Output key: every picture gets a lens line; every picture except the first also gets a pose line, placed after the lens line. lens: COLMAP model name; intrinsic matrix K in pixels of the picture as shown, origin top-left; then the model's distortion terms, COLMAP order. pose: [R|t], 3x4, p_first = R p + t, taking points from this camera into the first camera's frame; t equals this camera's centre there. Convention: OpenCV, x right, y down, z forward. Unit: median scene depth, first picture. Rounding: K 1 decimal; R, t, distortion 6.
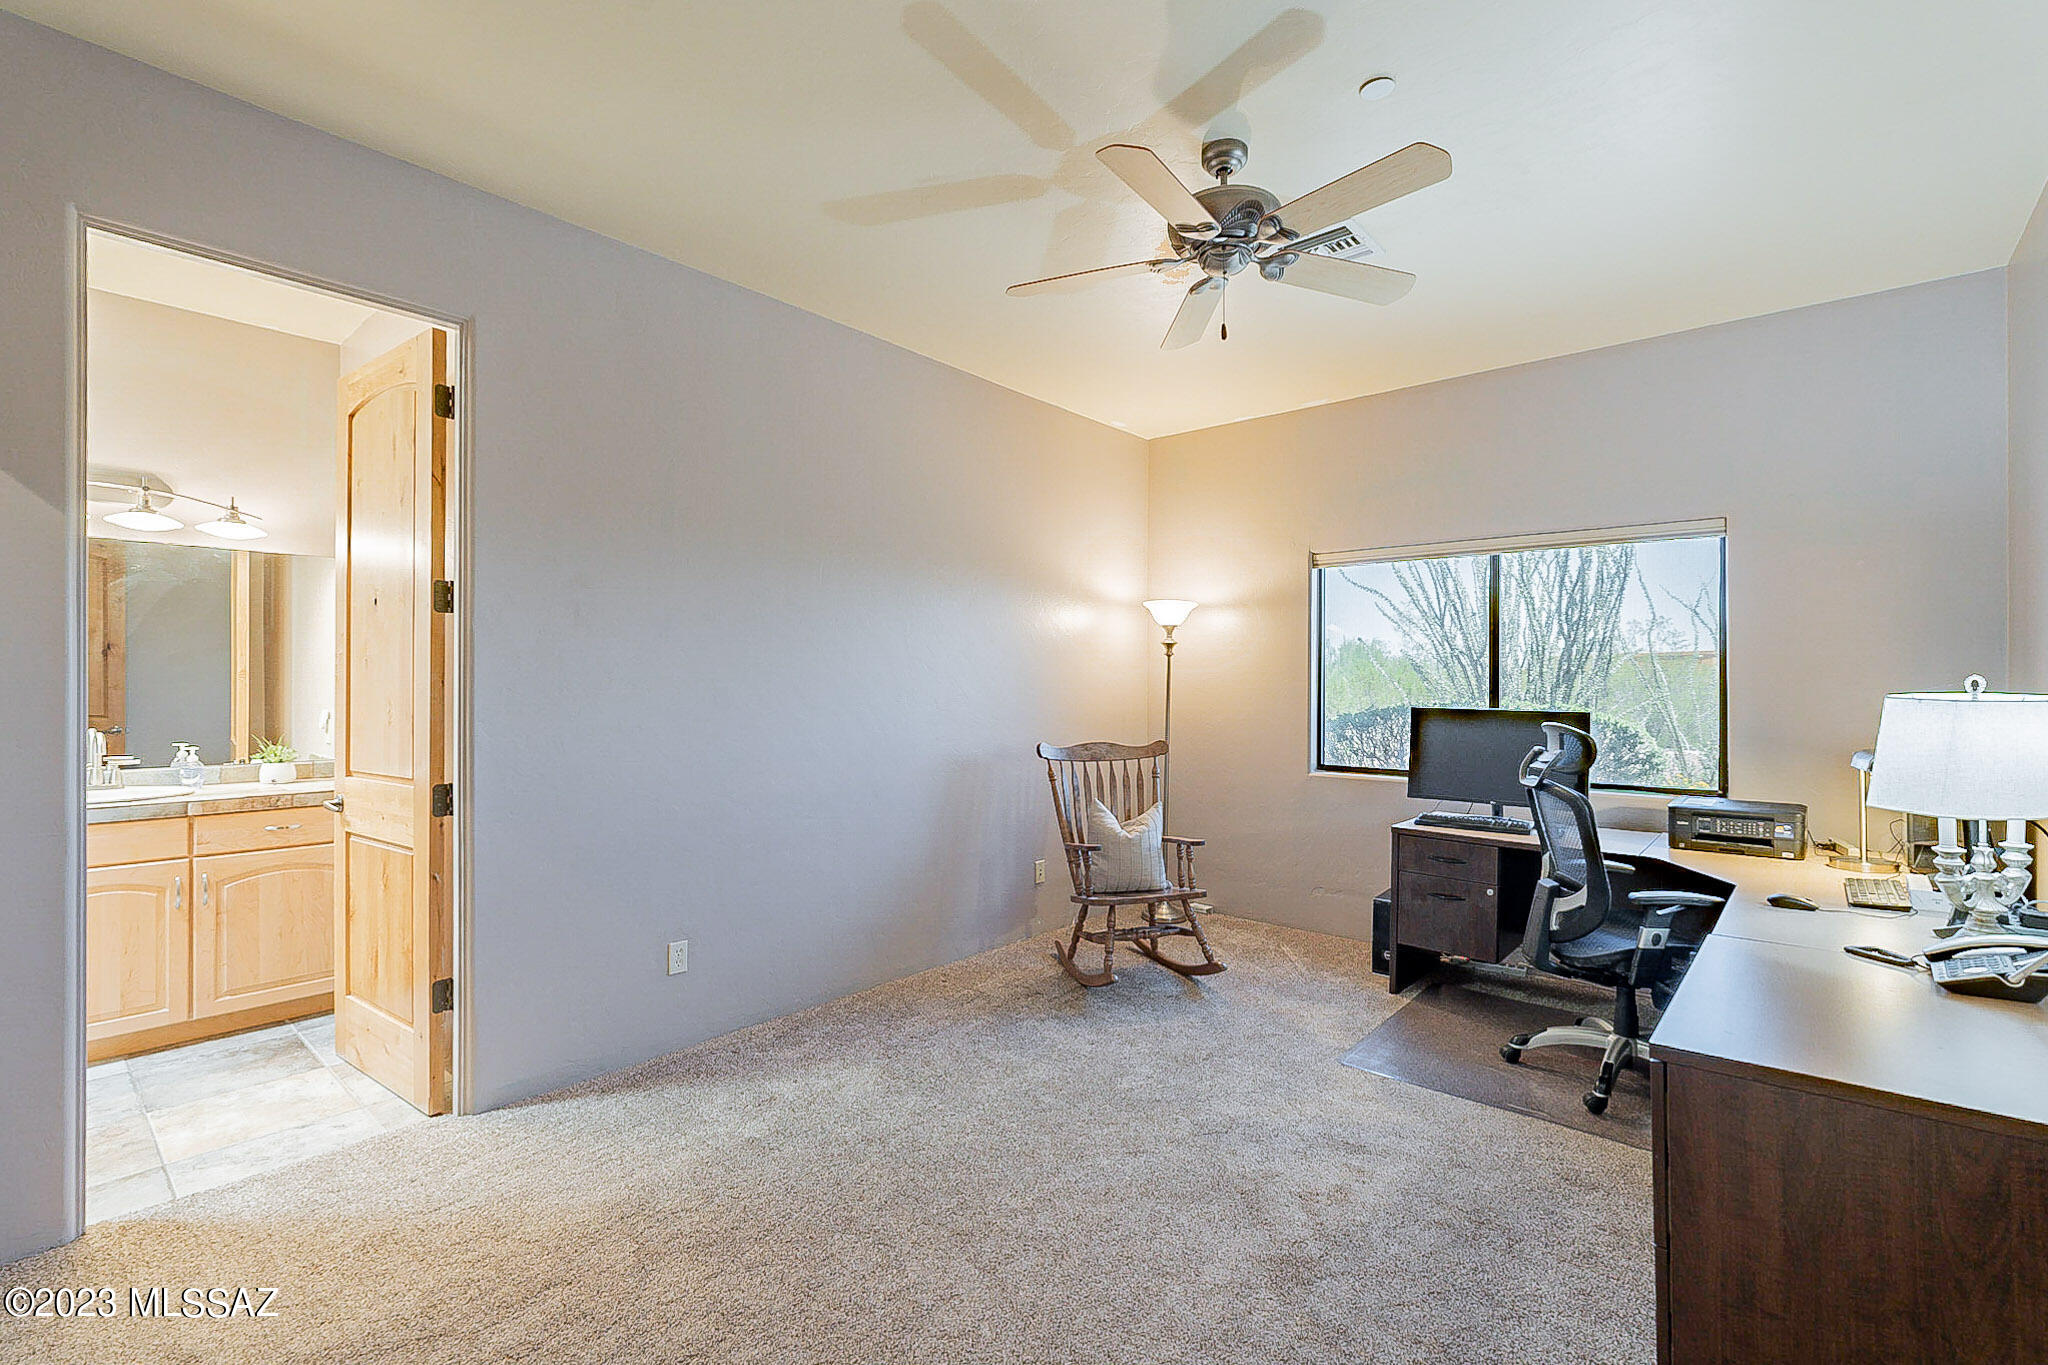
lens RADIAL K [[908.6, 0, 1018.2], [0, 908.6, 682.8], [0, 0, 1]] dist [-0.007218, -0.000802]
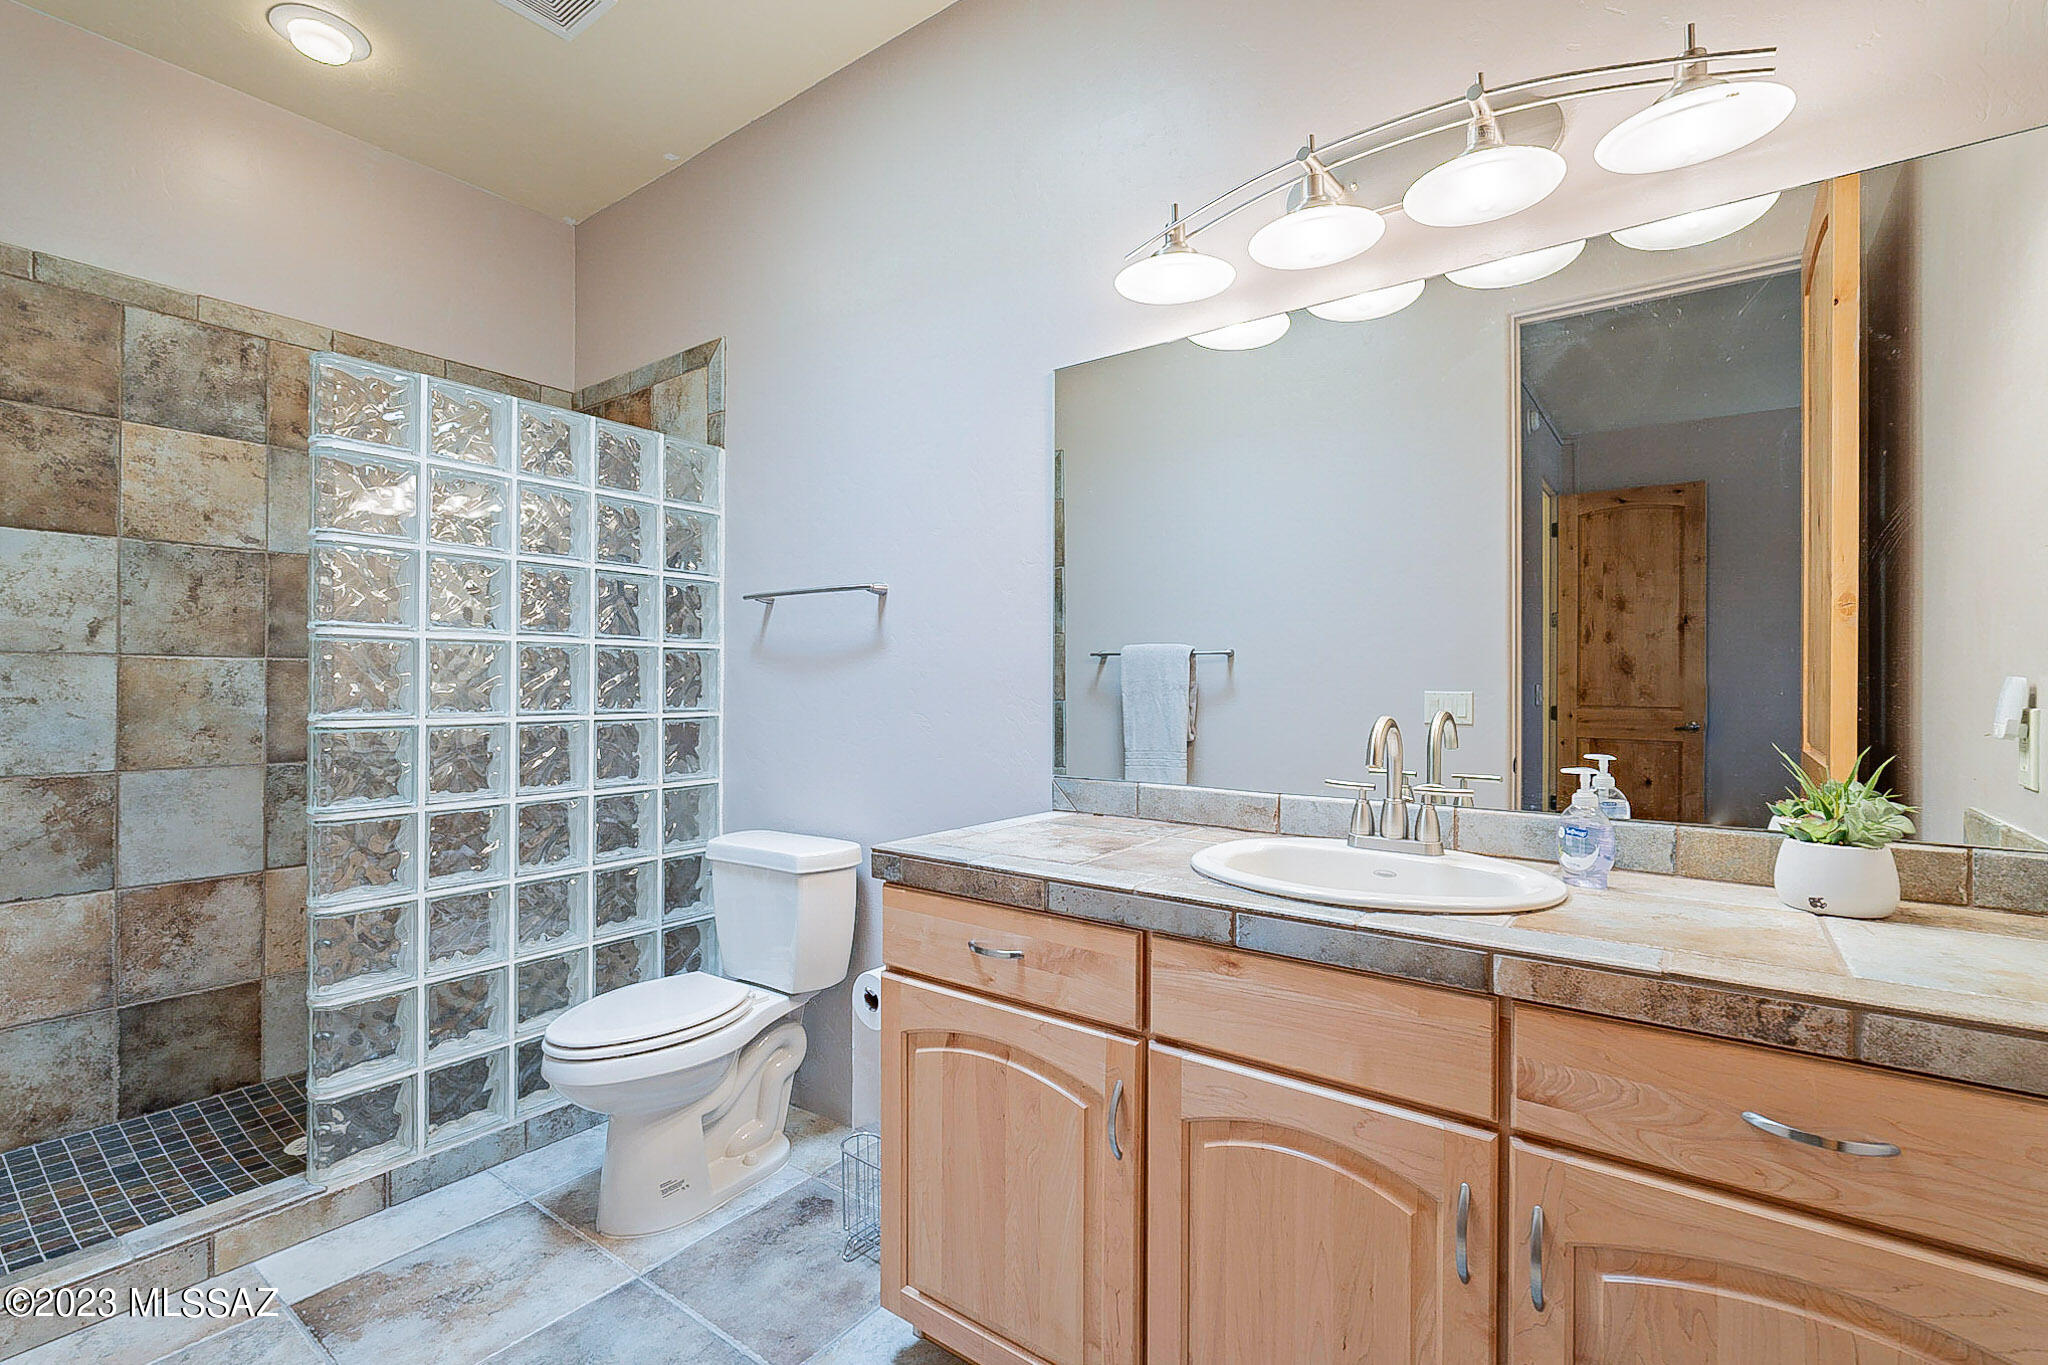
lens RADIAL K [[908.6, 0, 1018.1], [0, 908.6, 685.2], [0, 0, 1]] dist [-0.007218, -0.000802]
pose [[0.080096, -0.001893, -0.996785, -0.603430], [-0.003715, 0.999991, -0.002197, 0.042337], [0.996780, 0.003879, 0.080088, 0.785077]]
